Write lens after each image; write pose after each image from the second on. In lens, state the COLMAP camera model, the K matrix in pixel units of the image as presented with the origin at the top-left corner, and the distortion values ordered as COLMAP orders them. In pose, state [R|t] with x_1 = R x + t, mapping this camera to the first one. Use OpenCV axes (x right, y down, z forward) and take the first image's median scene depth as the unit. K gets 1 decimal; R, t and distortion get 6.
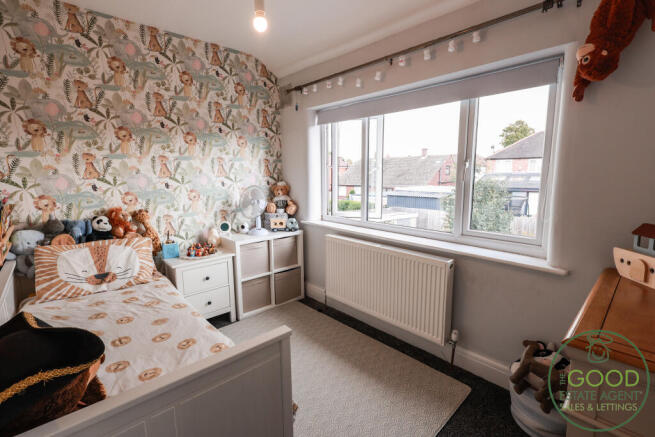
lens RADIAL K [[302.0, 0, 327.8], [0, 302.0, 218.0], [0, 0, 1]] dist [-0.005144, 0.001382]
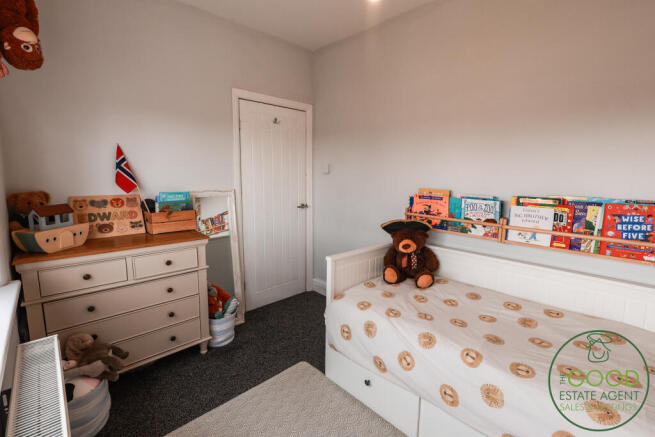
lens RADIAL K [[302.0, 0, 327.4], [0, 302.0, 217.7], [0, 0, 1]] dist [-0.005144, 0.001382]
pose [[-0.999958, -0.006604, -0.006348, -0.088589], [-0.008109, 0.960514, 0.278113, -0.272378], [0.004261, 0.278153, -0.960527, 2.089879]]
